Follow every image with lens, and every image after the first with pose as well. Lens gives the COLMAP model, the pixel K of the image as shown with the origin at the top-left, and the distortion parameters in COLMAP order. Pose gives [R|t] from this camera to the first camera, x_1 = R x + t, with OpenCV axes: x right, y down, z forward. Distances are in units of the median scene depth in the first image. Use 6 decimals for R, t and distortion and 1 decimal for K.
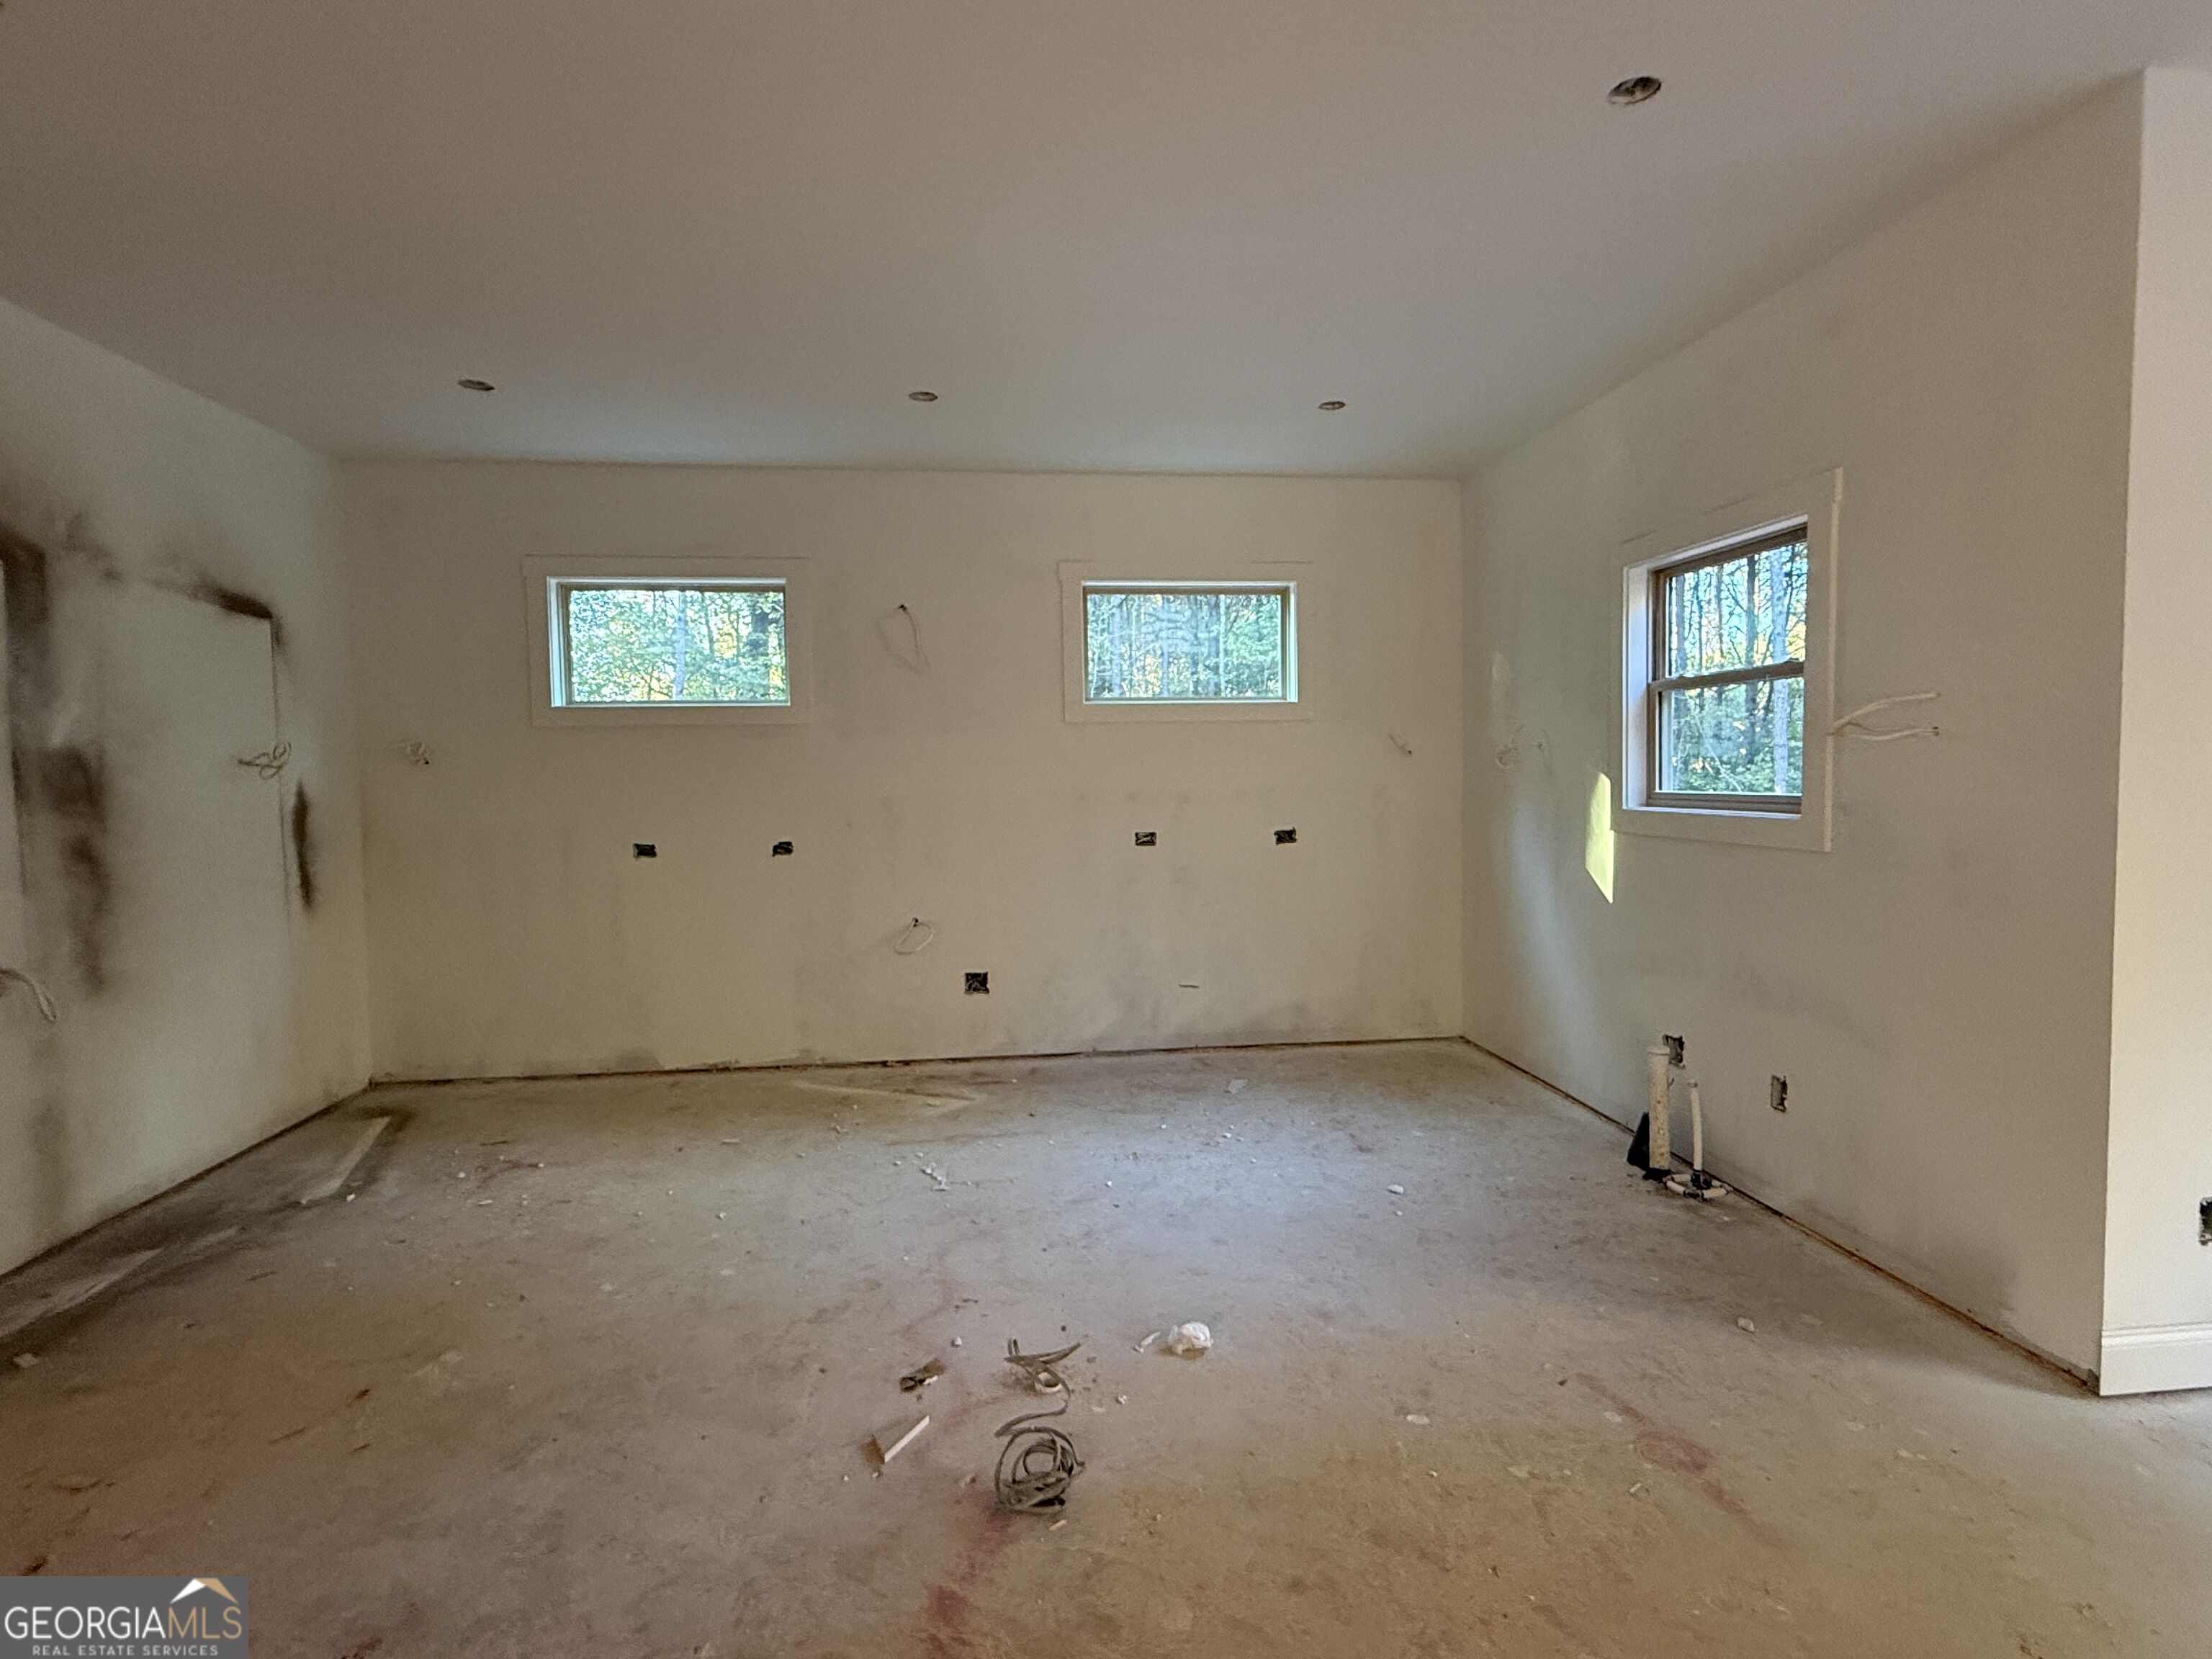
lens RADIAL K [[1094.6, 0, 1107.6], [0, 1094.6, 832.4], [0, 0, 1]] dist [0.000265, 0.000959]
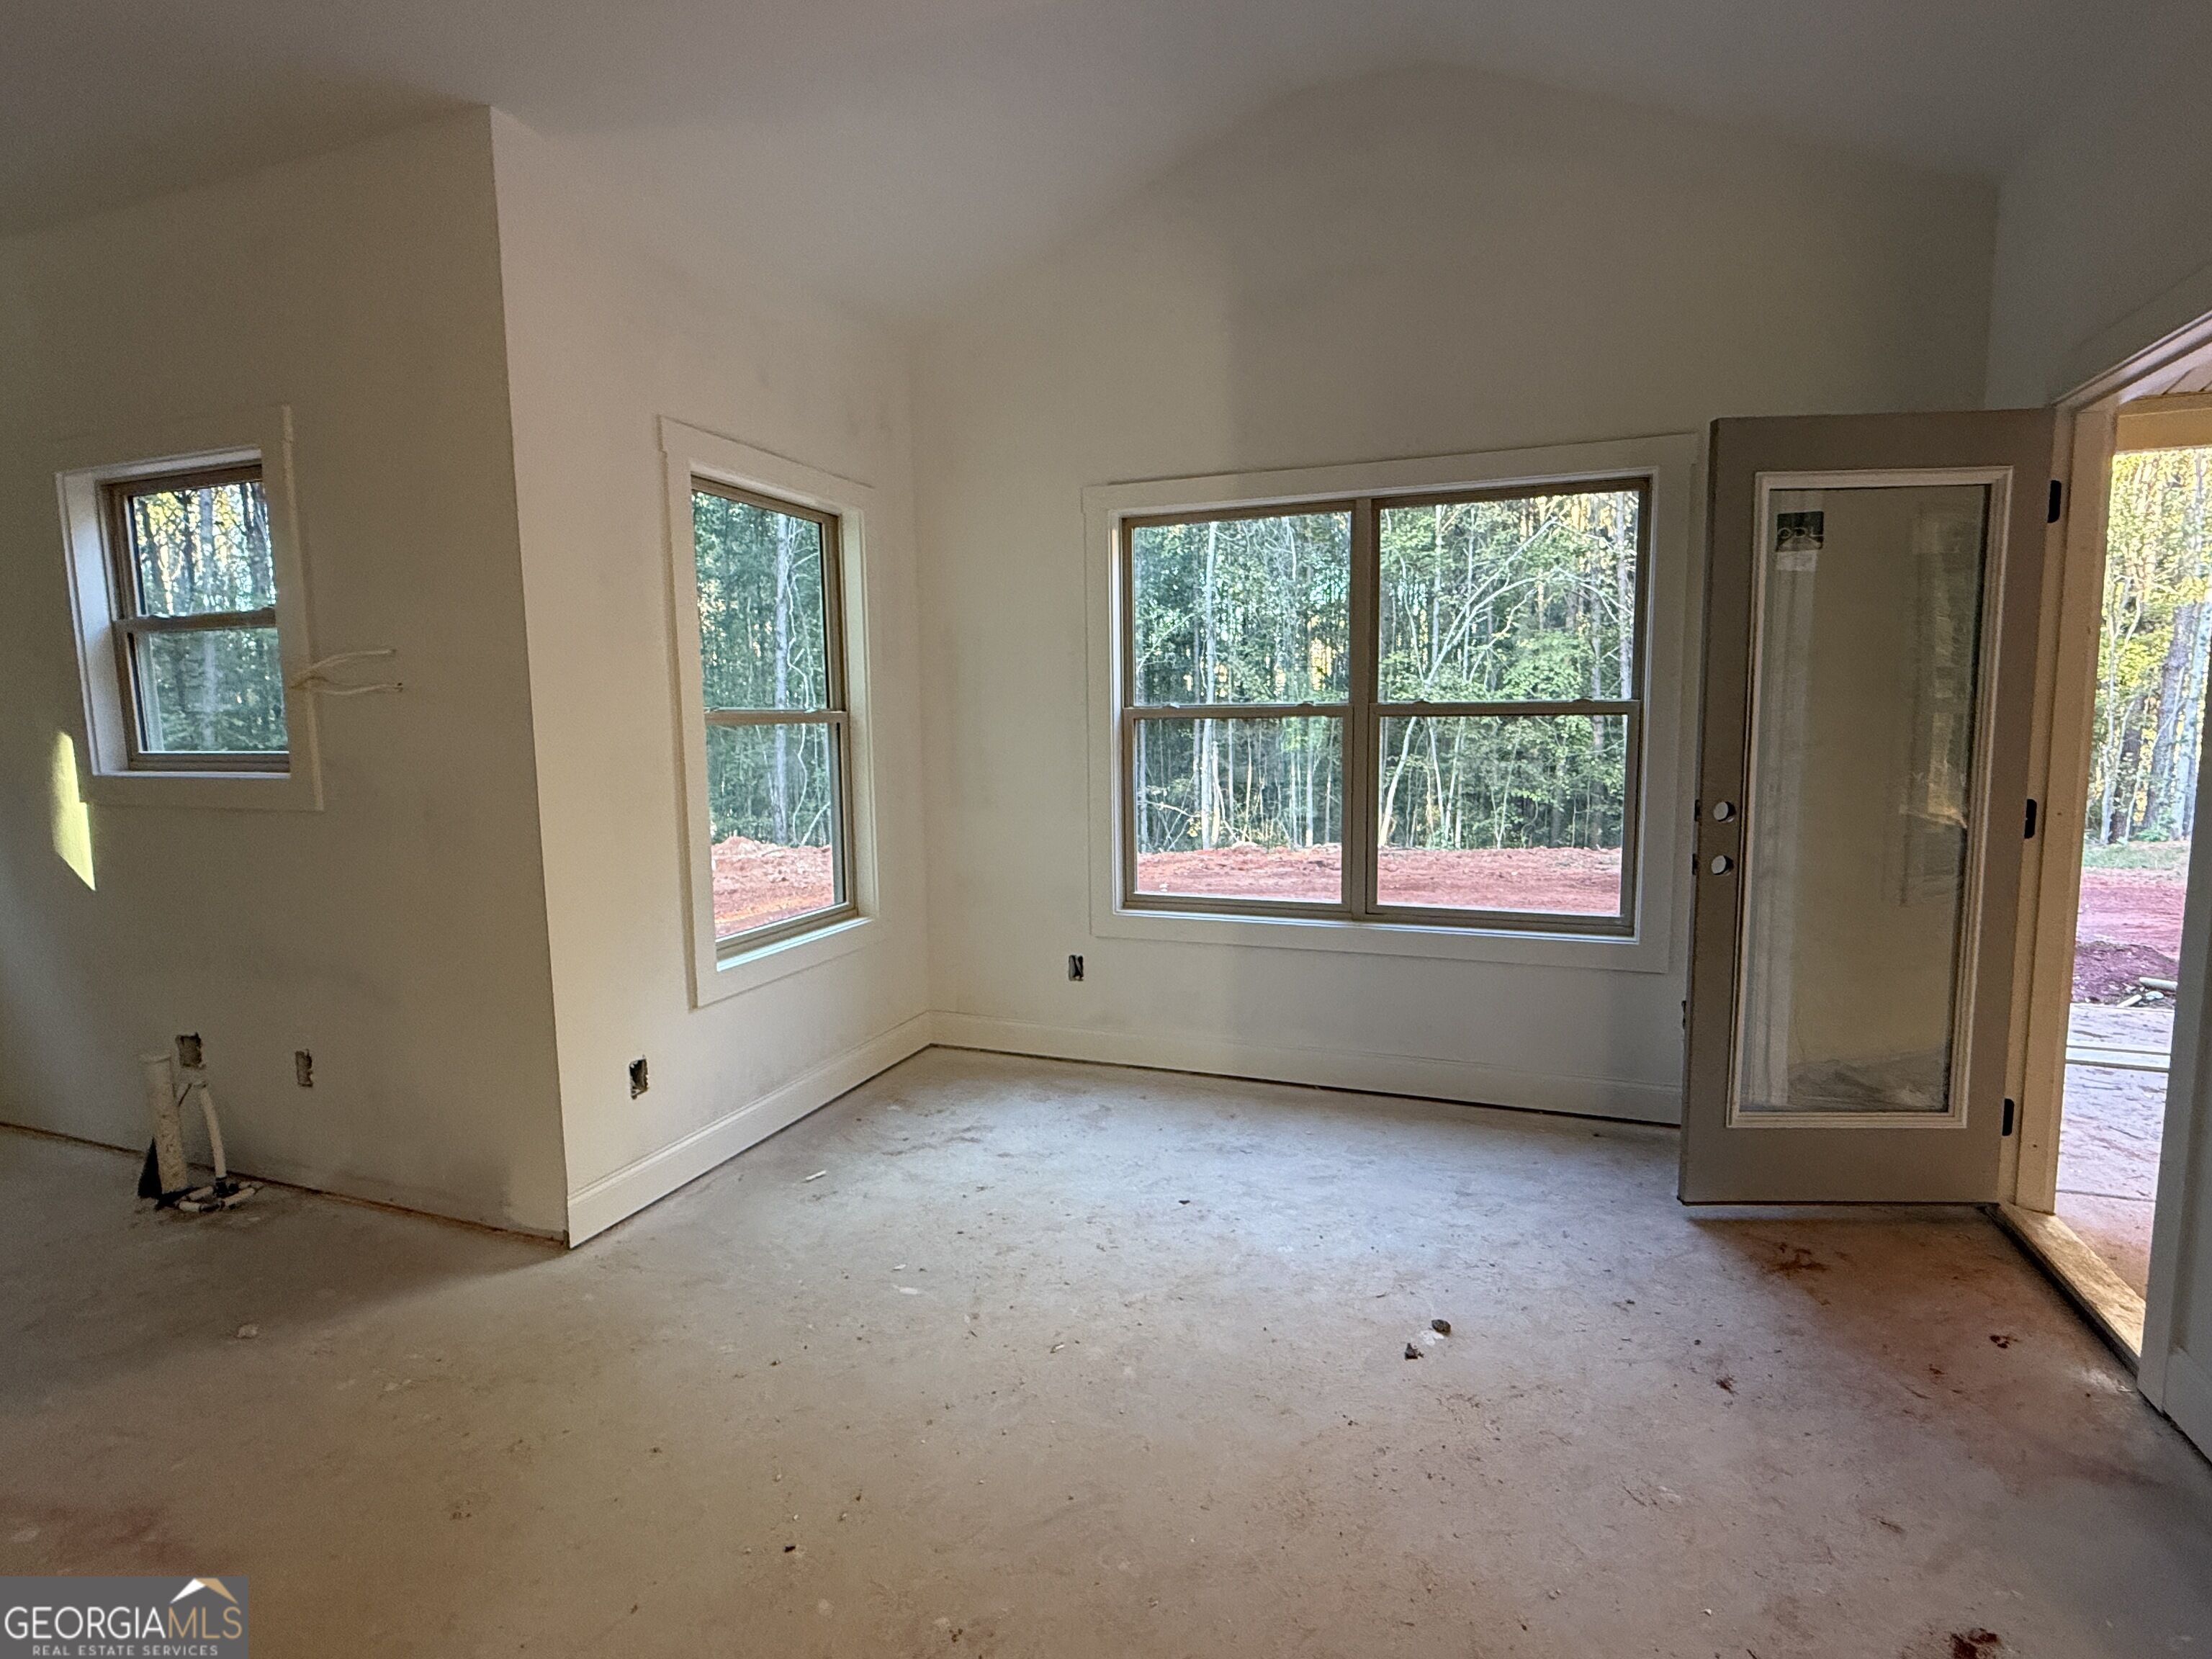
lens RADIAL K [[1094.6, 0, 1107.6], [0, 1094.6, 832.4], [0, 0, 1]] dist [0.000265, 0.000959]
pose [[0.452407, -0.086614, 0.887595, 0.101692], [0.053761, 0.996111, 0.069801, 0.005965], [-0.890189, 0.016140, 0.455304, -0.051505]]
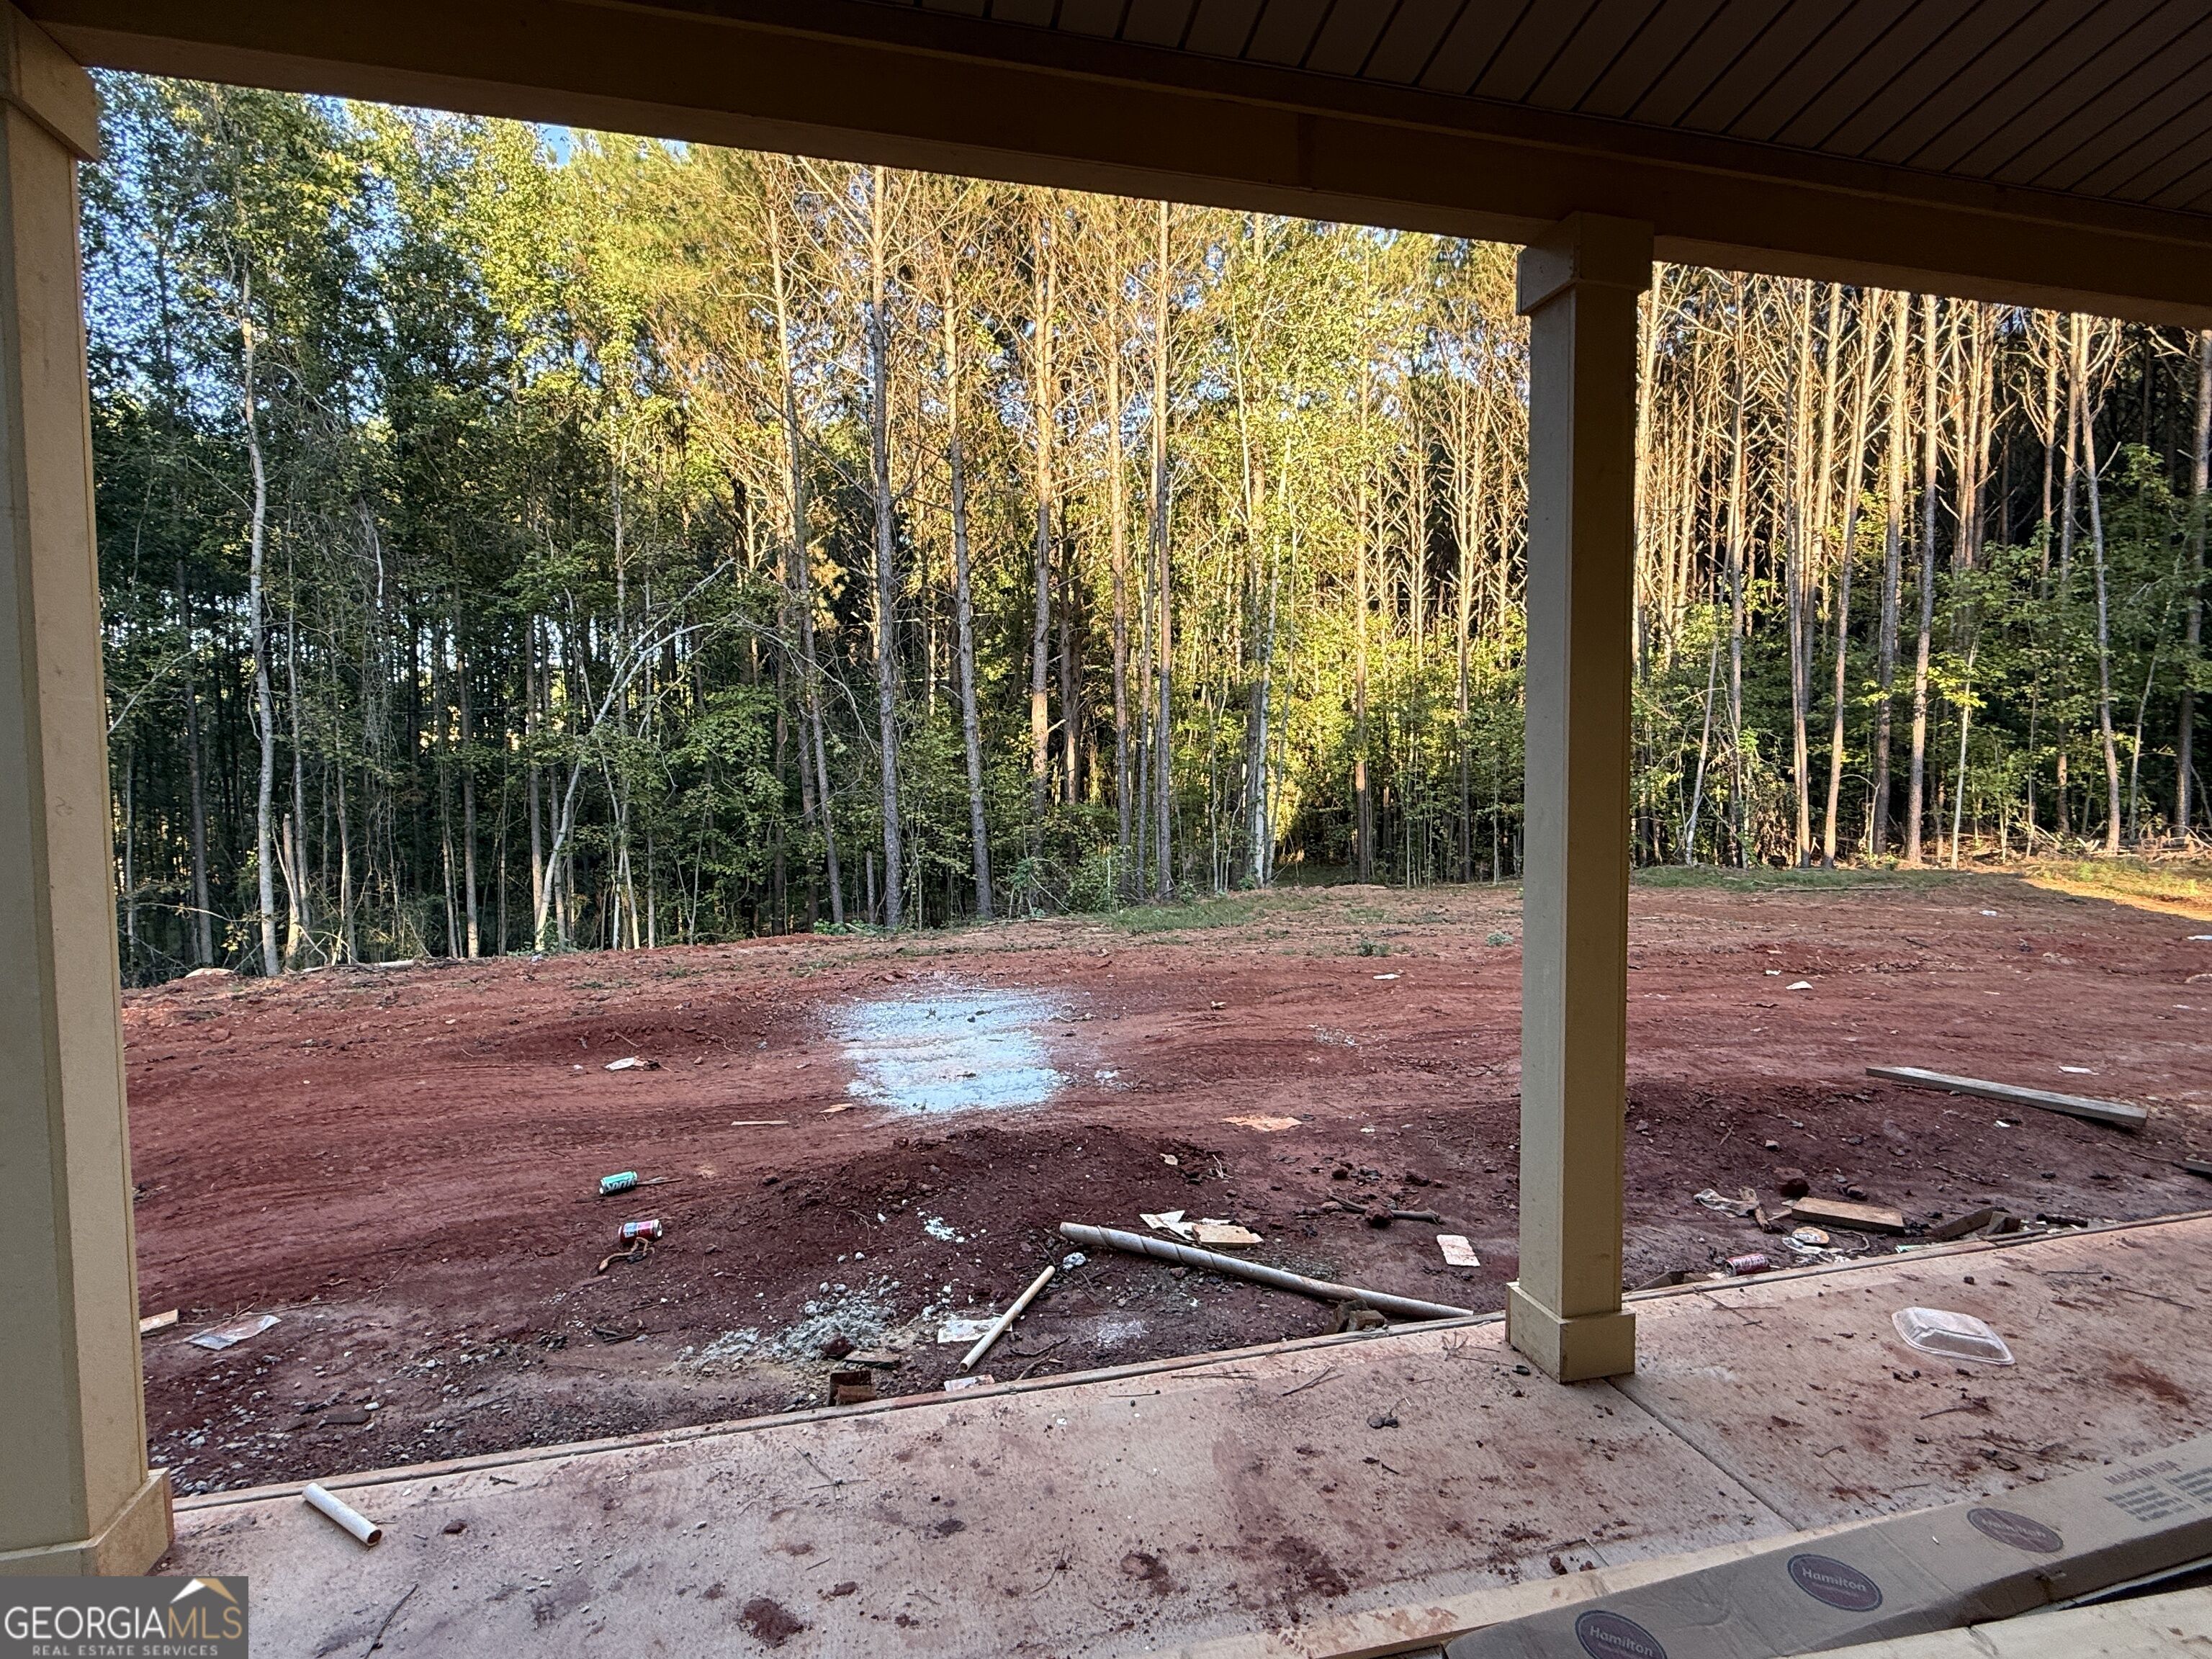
lens RADIAL K [[1092.1, 0, 1102.3], [0, 1092.1, 832.5], [0, 0, 1]] dist [-0.000147, 0.000372]
pose [[-0.133424, -0.039474, 0.990273, 0.168618], [0.063293, 0.996827, 0.048263, 0.007875], [-0.989036, 0.069117, -0.130503, -0.082670]]
